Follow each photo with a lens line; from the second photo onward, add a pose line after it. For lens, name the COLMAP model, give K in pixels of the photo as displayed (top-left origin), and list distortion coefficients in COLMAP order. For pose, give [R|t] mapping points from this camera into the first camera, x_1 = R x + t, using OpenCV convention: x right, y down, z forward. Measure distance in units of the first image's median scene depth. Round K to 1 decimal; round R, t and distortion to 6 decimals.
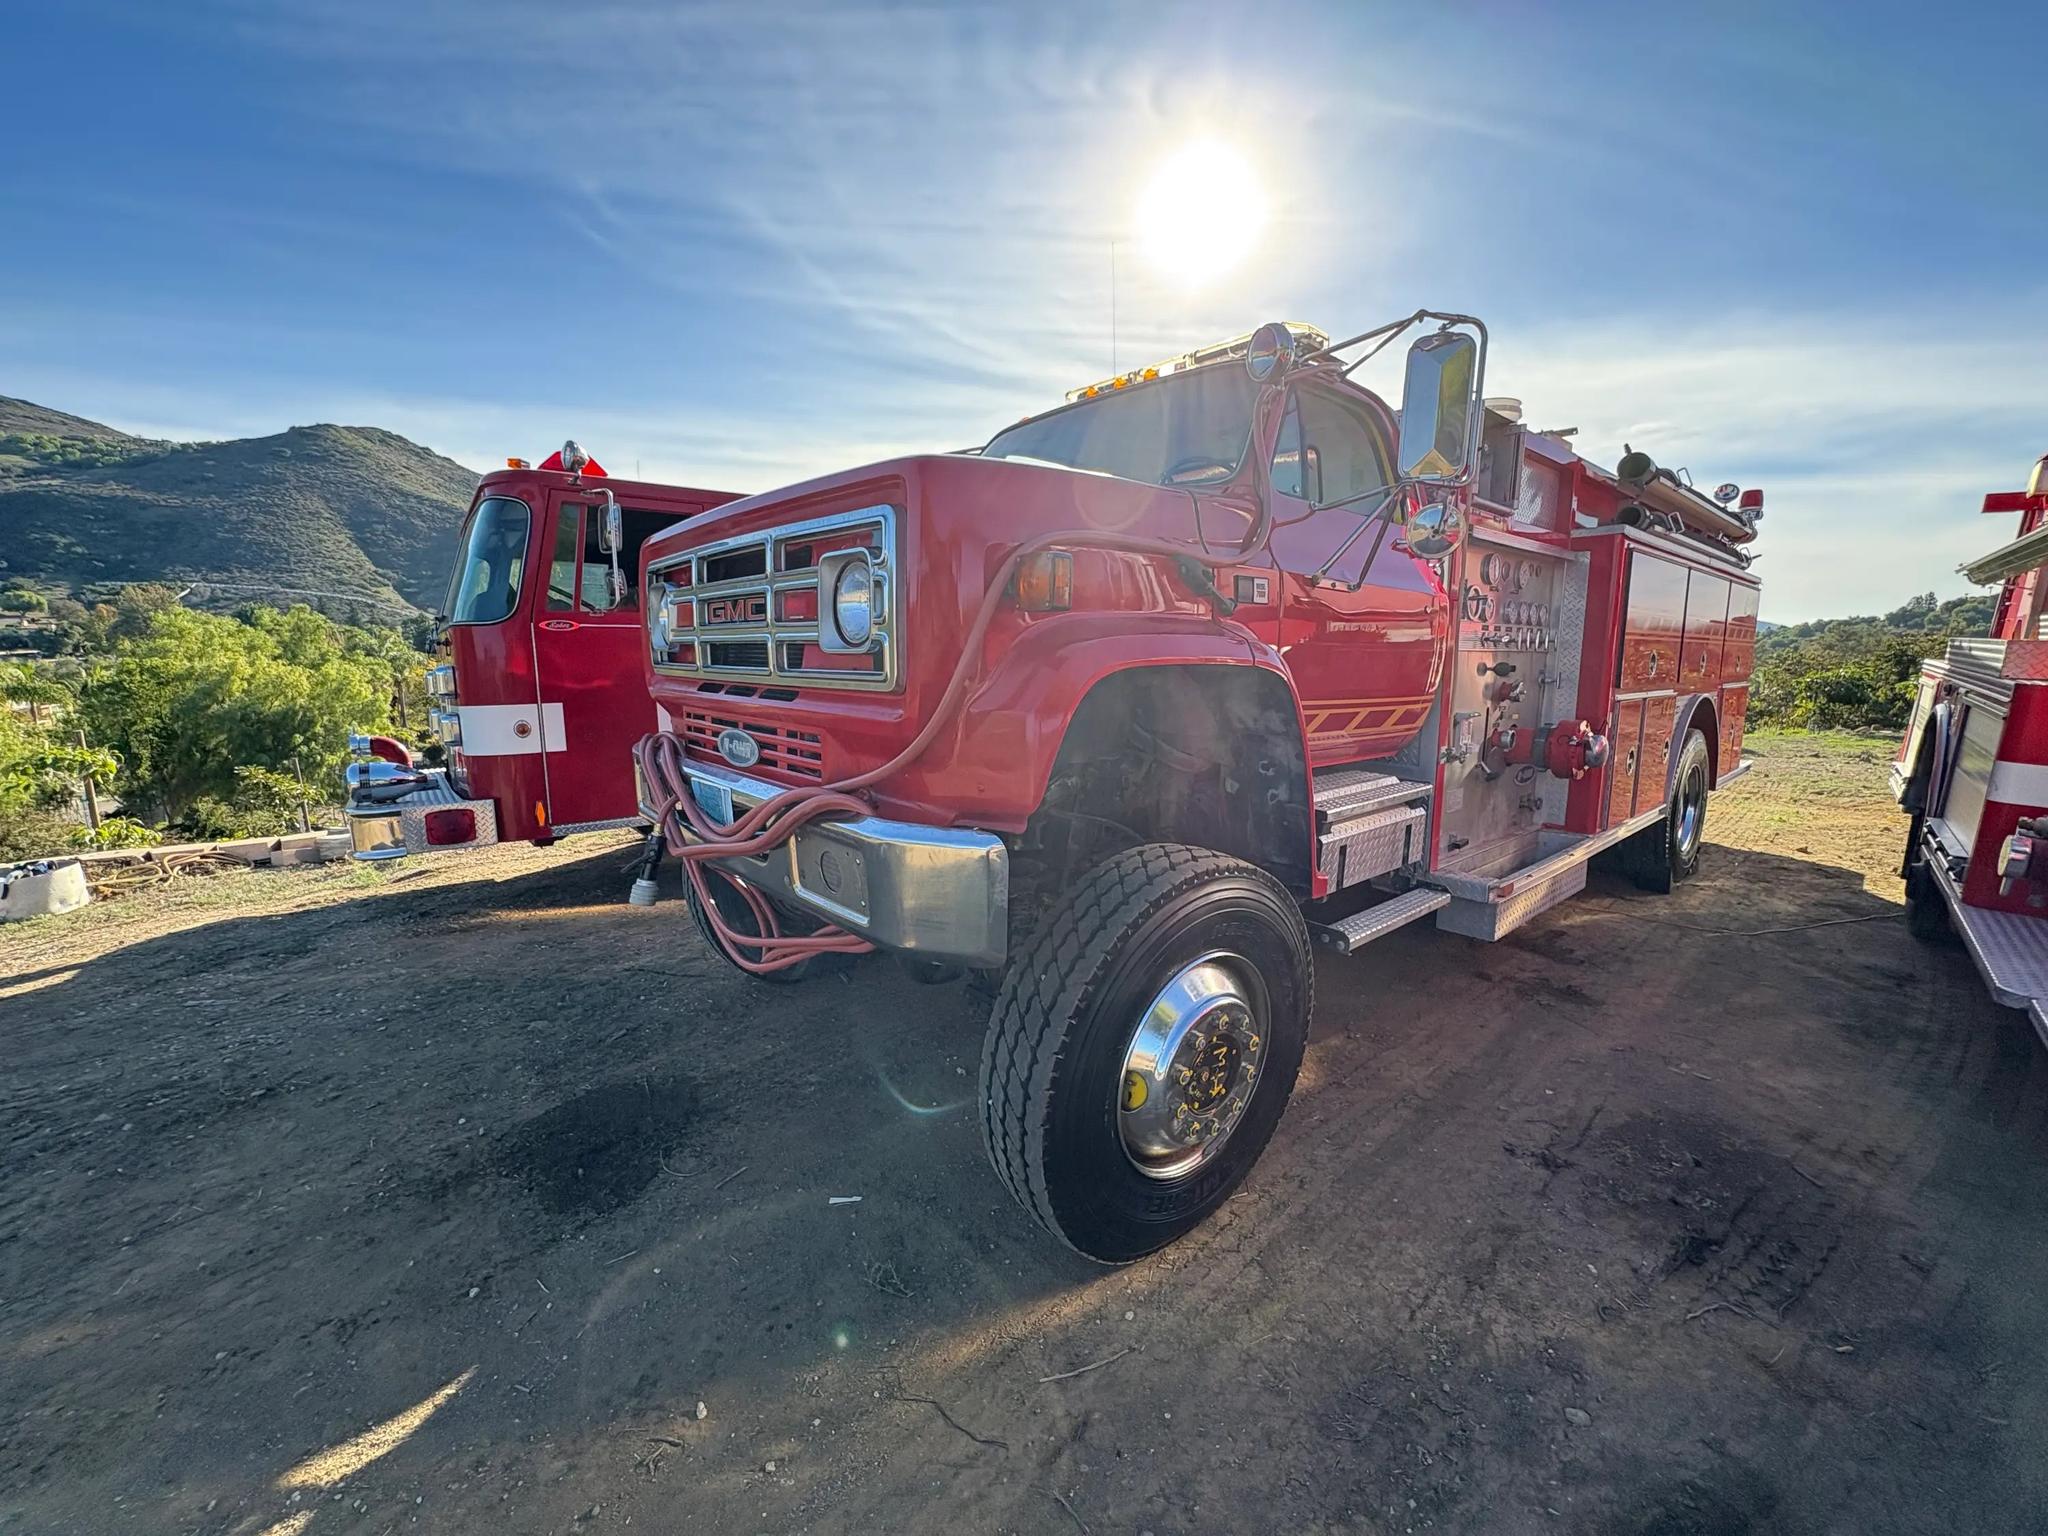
lens RADIAL K [[816.2, 0, 1025.7], [0, 816.2, 767.5], [0, 0, 1]] dist [0.000179, 0.000163]
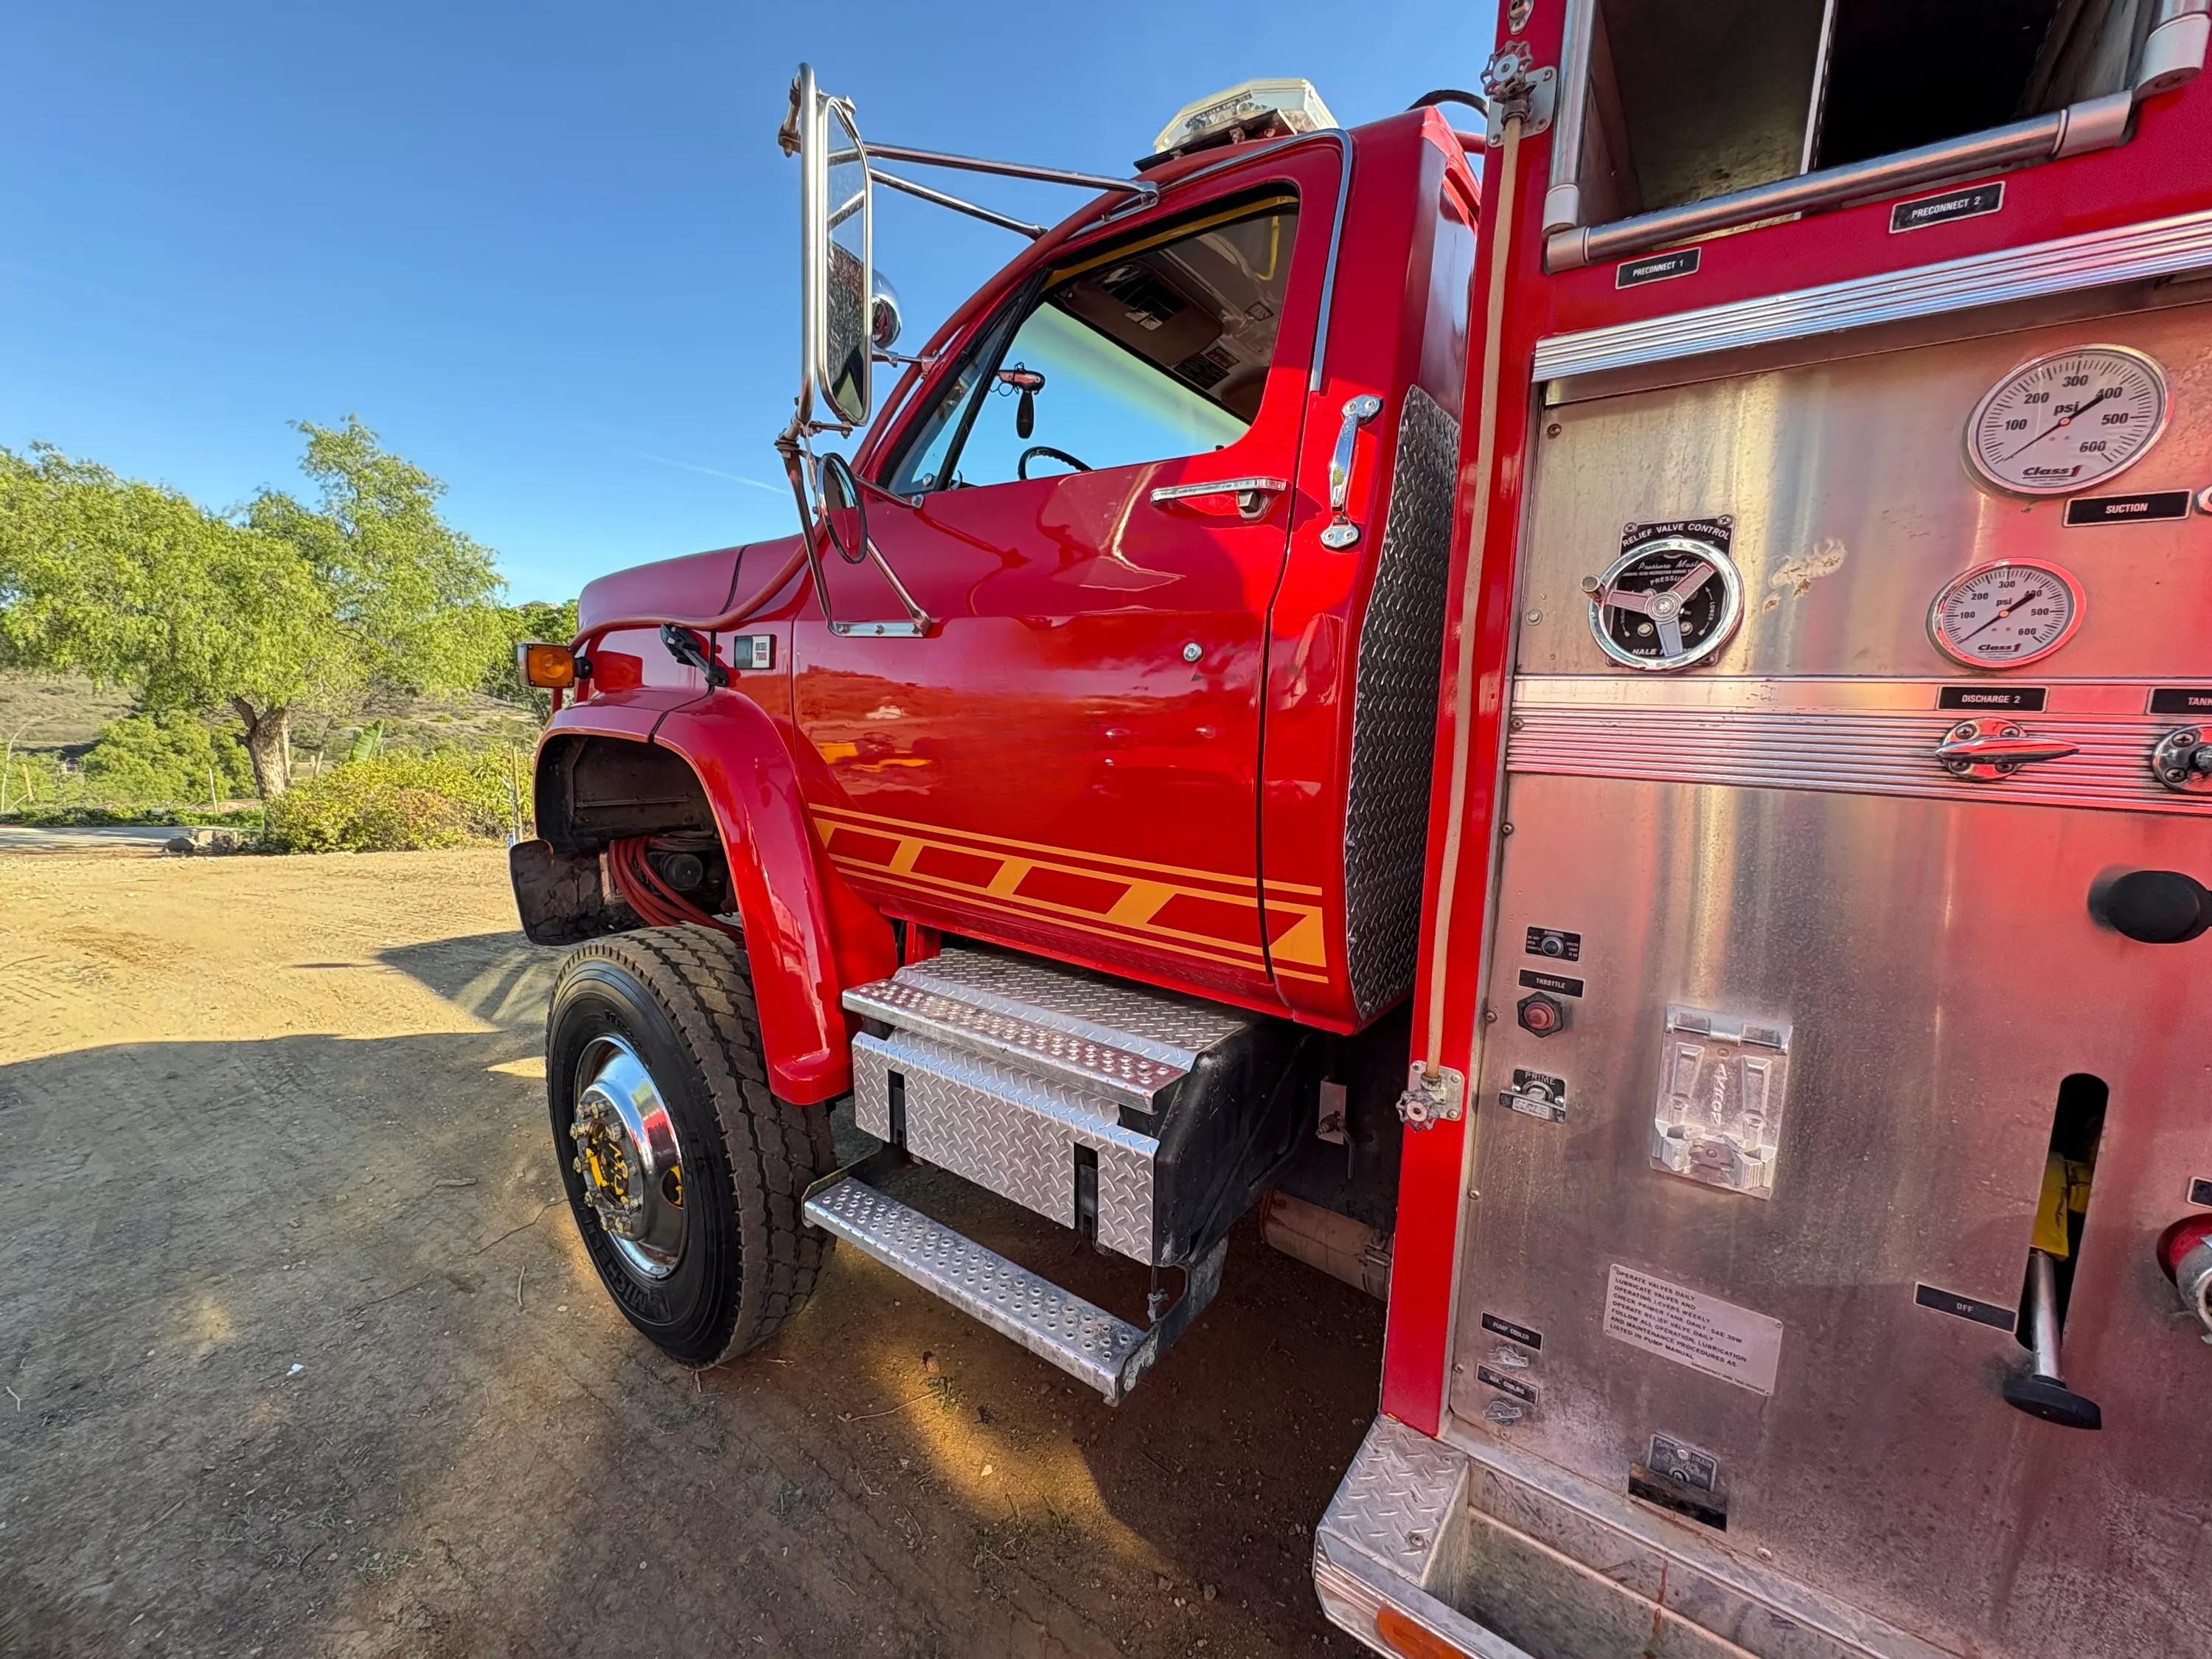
lens RADIAL K [[881.6, 0, 1099.3], [0, 881.6, 824.5], [0, 0, 1]] dist [0.000179, 0.000163]
pose [[0.219161, 0.127115, -0.967373, 0.875061], [-0.171562, 0.981050, 0.090044, -0.138045], [0.960487, 0.146230, 0.236816, 0.839801]]
